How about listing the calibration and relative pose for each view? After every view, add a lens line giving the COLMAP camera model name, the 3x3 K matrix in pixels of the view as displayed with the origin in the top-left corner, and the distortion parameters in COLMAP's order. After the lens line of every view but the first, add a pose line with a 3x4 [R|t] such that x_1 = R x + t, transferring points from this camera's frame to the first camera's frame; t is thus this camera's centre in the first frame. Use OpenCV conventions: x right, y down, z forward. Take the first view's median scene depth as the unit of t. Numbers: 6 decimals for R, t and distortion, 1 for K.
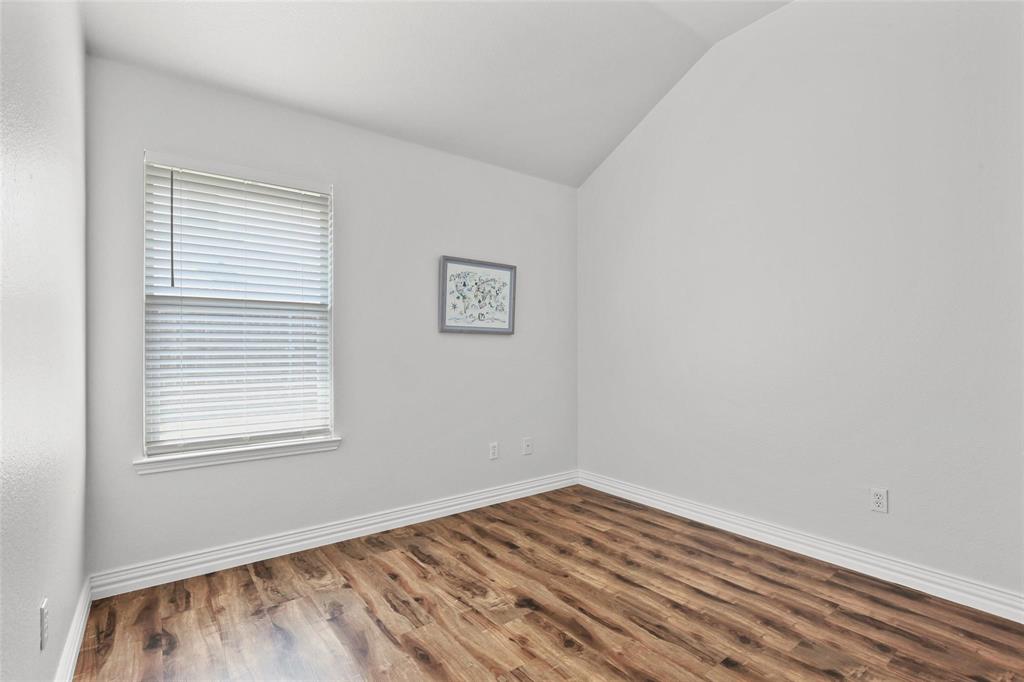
lens RADIAL K [[469.6, 0, 511.8], [0, 469.6, 351.4], [0, 0, 1]] dist [-0.011220, 0.005117]
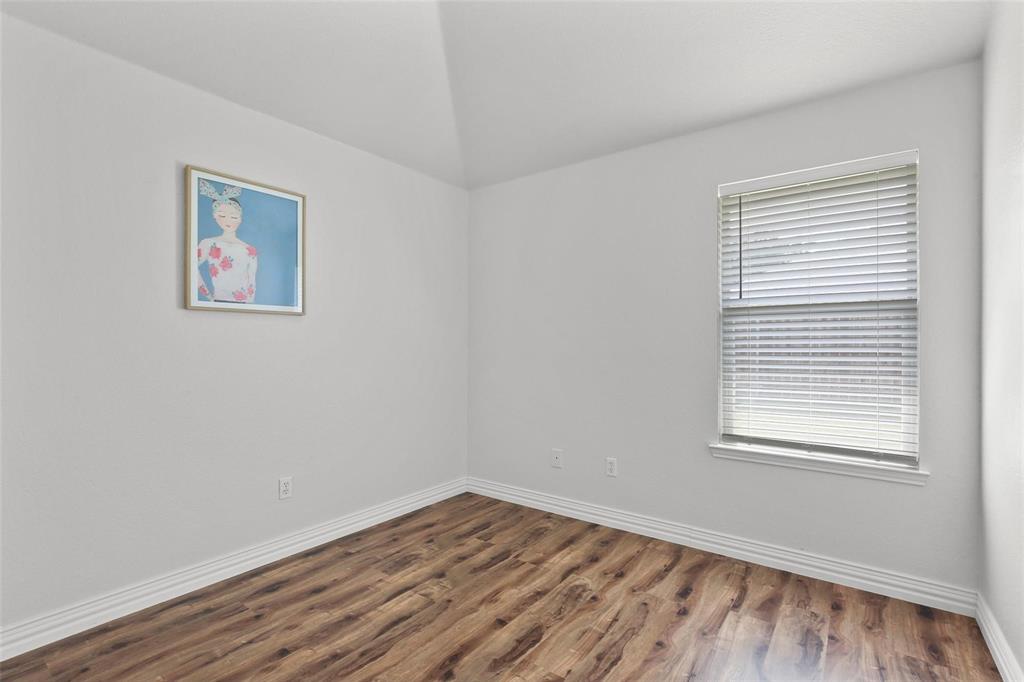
lens RADIAL K [[469.6, 0, 511.8], [0, 469.6, 351.4], [0, 0, 1]] dist [-0.011220, 0.005117]
pose [[0.279531, 0.006209, -0.960116, 0.210009], [-0.017453, 0.999847, 0.001384, -0.002453], [0.959978, 0.016370, 0.279597, 0.152614]]
